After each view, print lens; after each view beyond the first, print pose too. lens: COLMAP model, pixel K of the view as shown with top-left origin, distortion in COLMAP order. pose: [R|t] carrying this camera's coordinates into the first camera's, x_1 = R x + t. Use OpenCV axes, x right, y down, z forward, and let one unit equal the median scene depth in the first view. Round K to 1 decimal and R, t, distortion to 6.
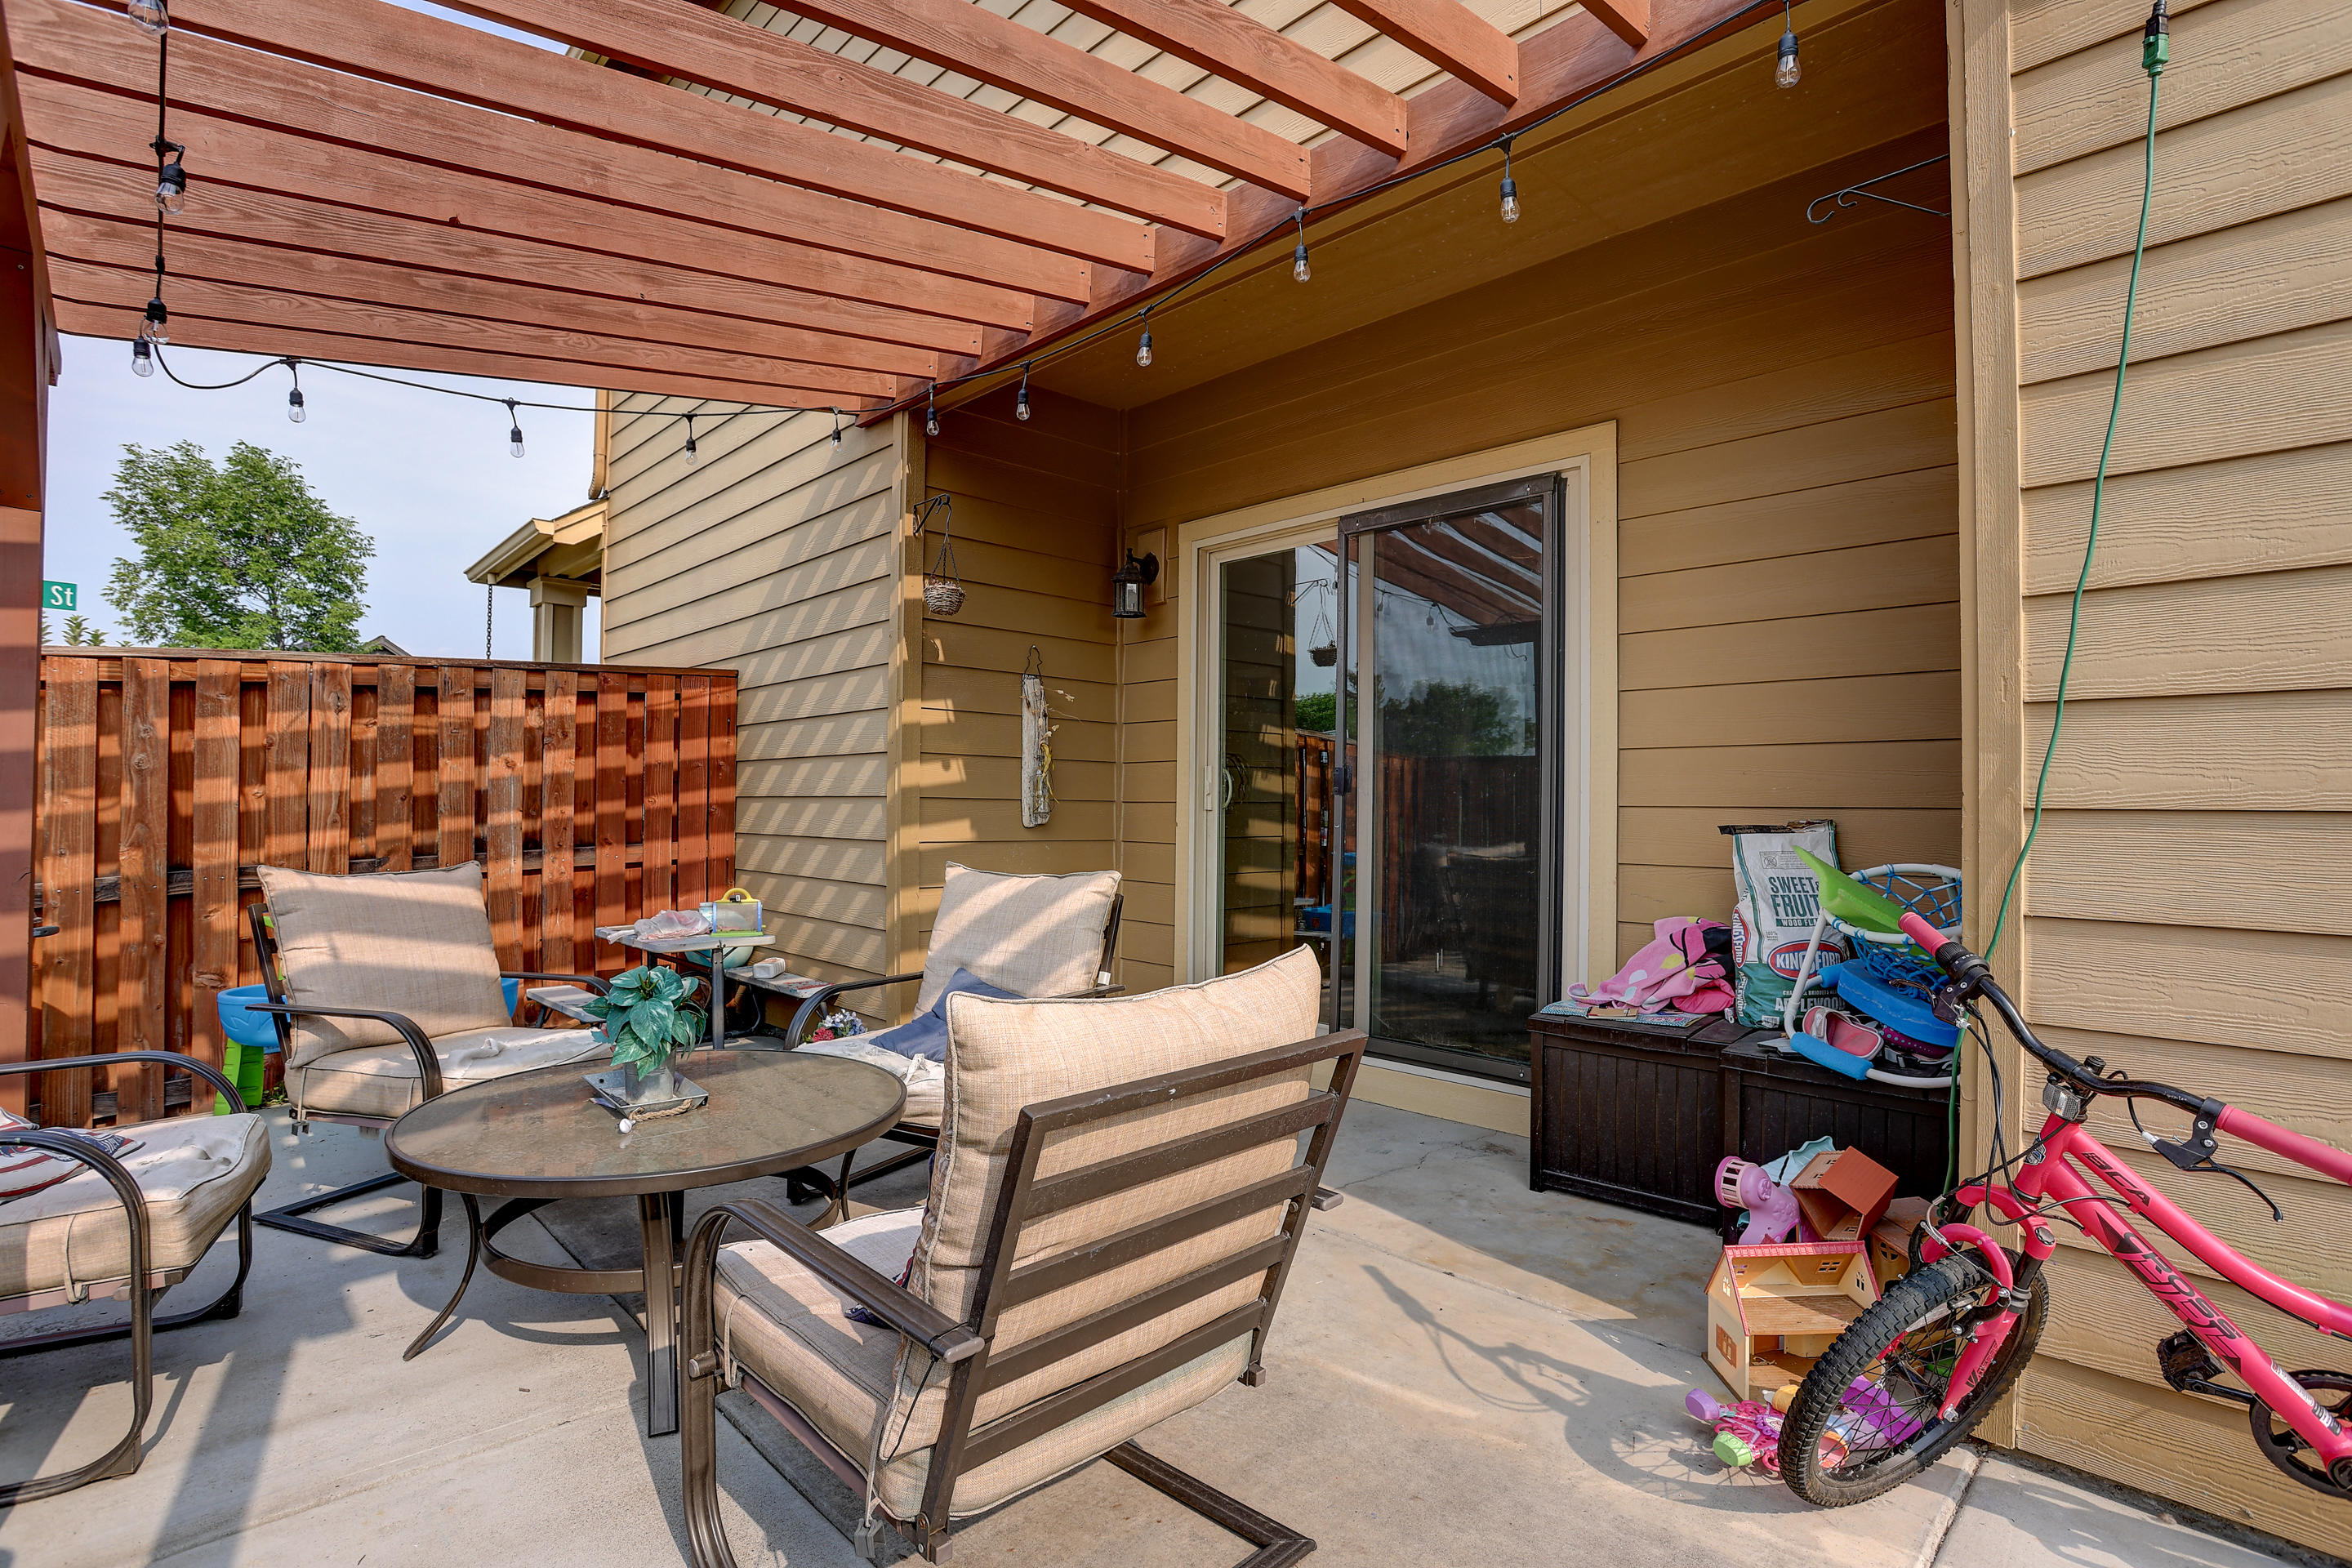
lens RADIAL K [[1161.0, 0, 1155.3], [0, 1161.0, 809.7], [0, 0, 1]] dist [-0.063054, 0.040276]
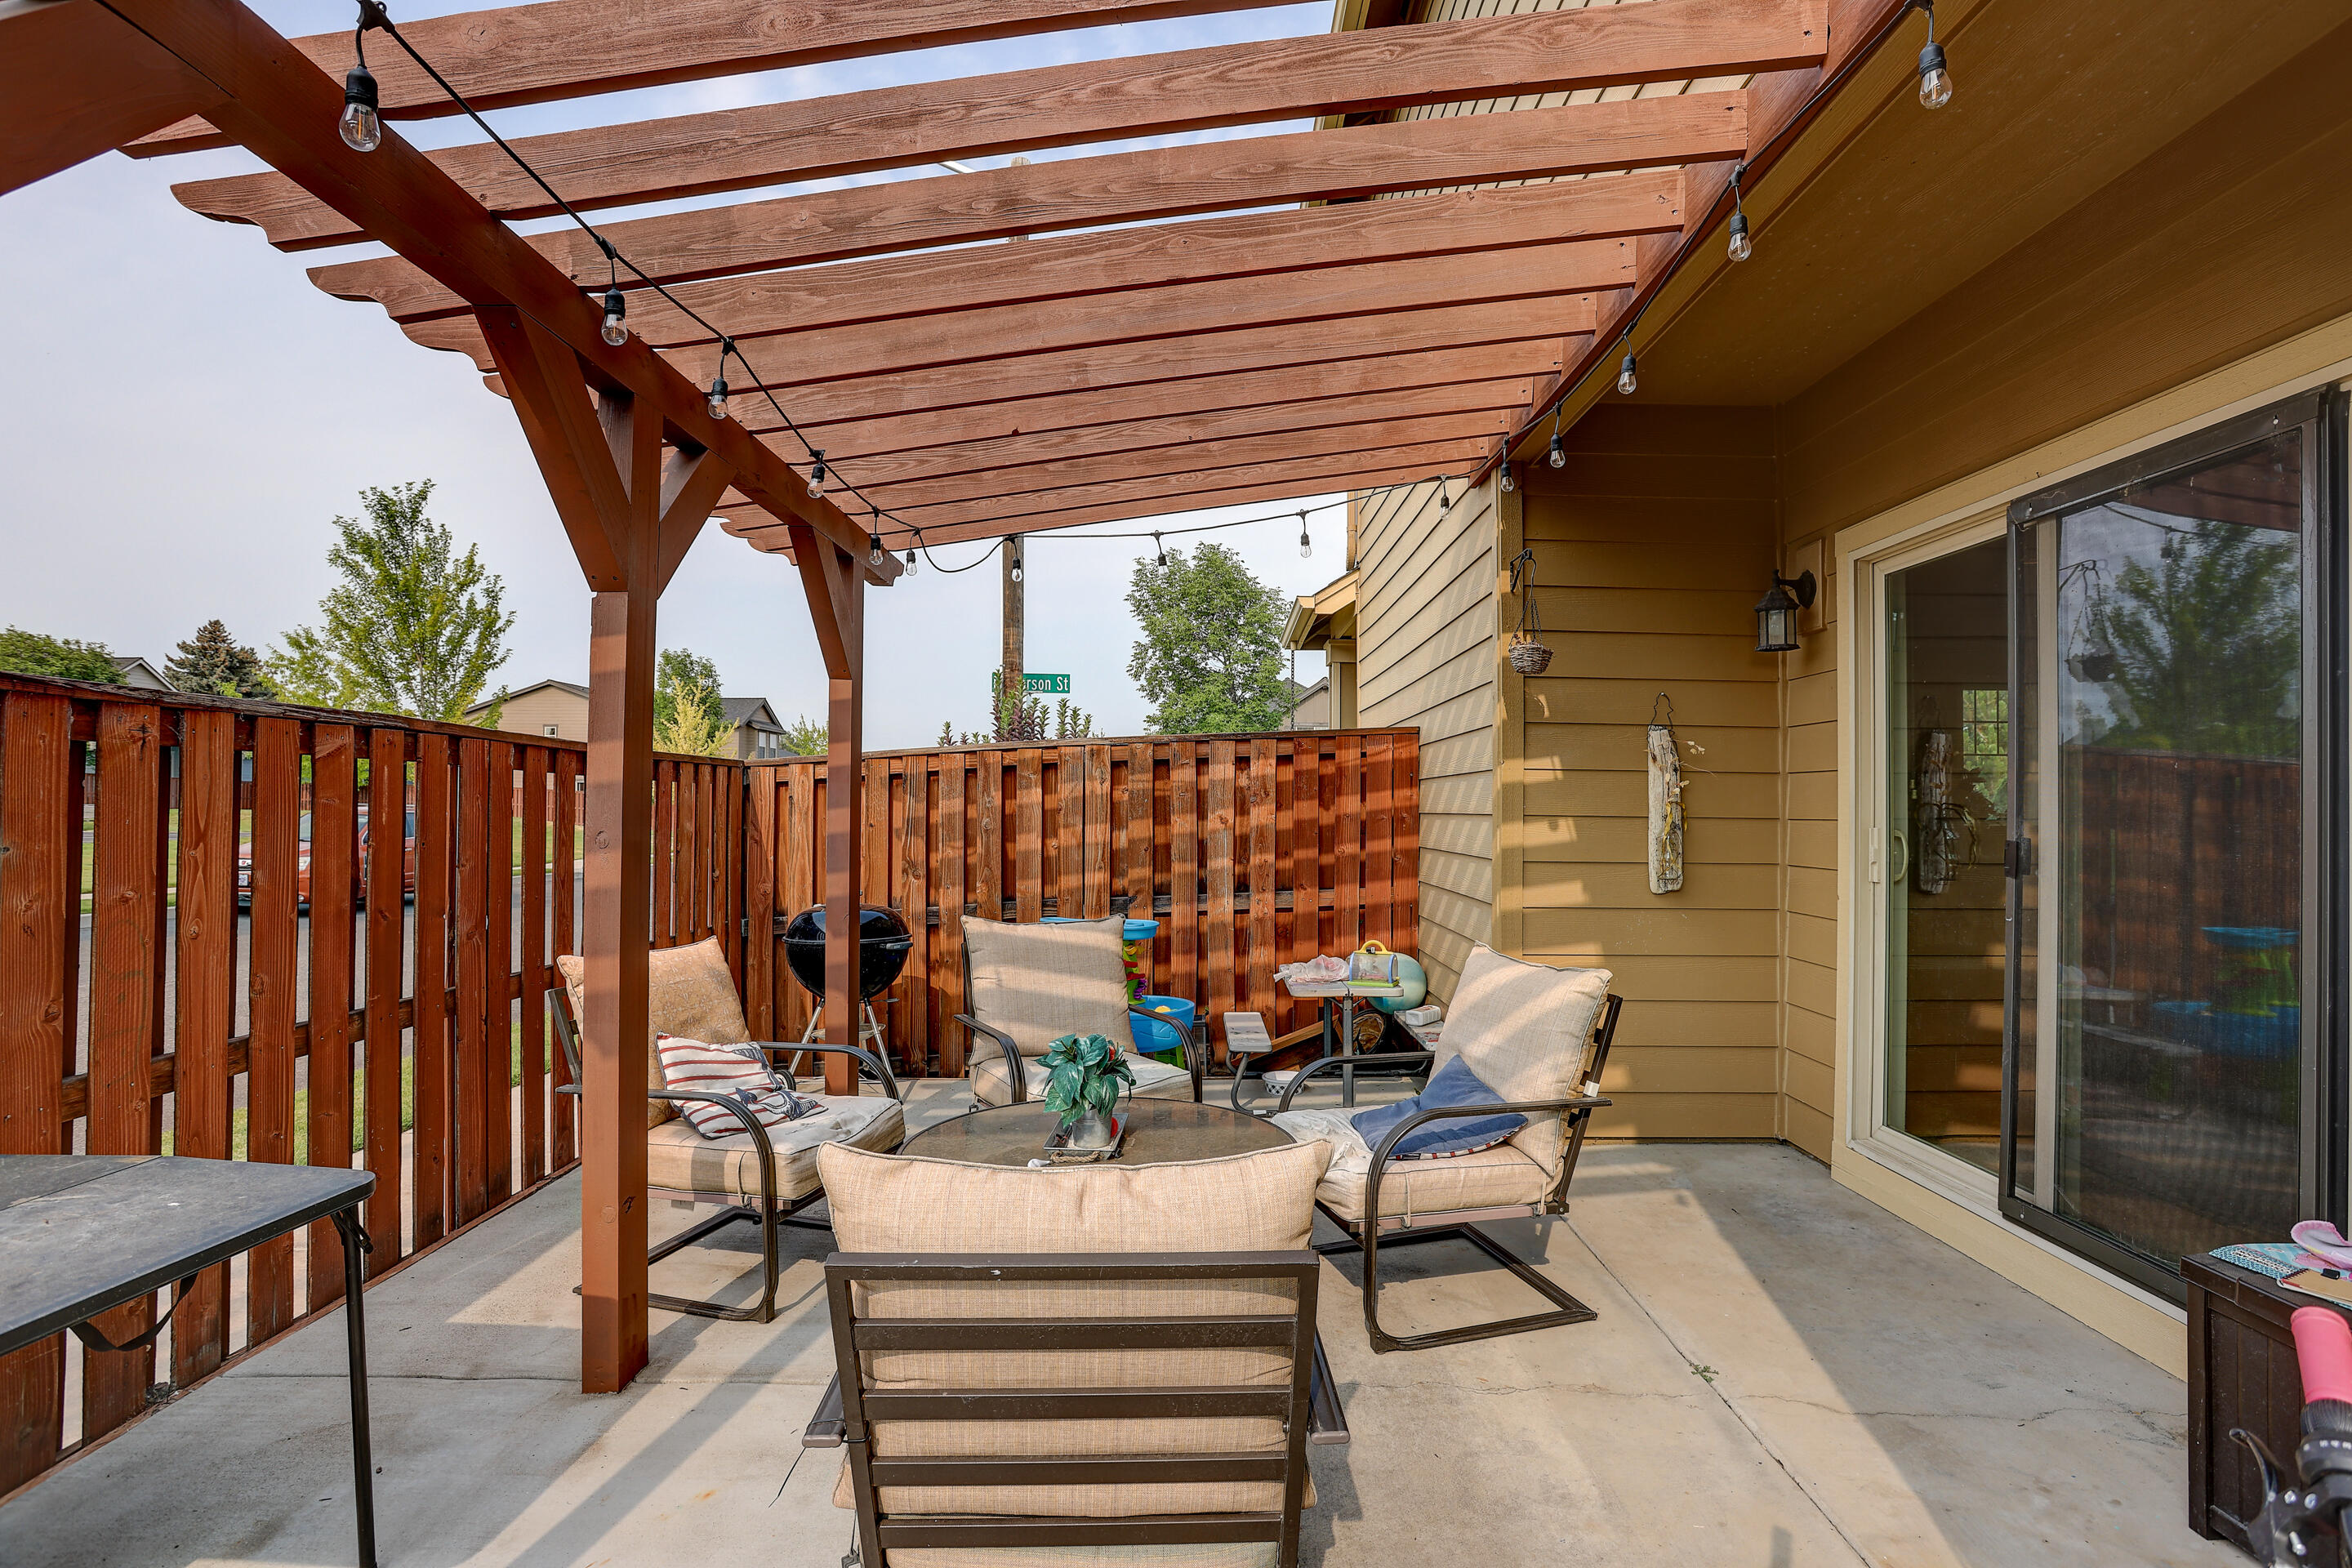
lens RADIAL K [[1157.5, 0, 1224.0], [0, 1157.5, 788.9], [0, 0, 1]] dist [-0.037110, 0.020753]
pose [[0.727463, -0.007821, -0.686102, 0.268565], [-0.002018, 0.999906, -0.013538, -0.054544], [0.686144, 0.011233, 0.727379, 0.116514]]
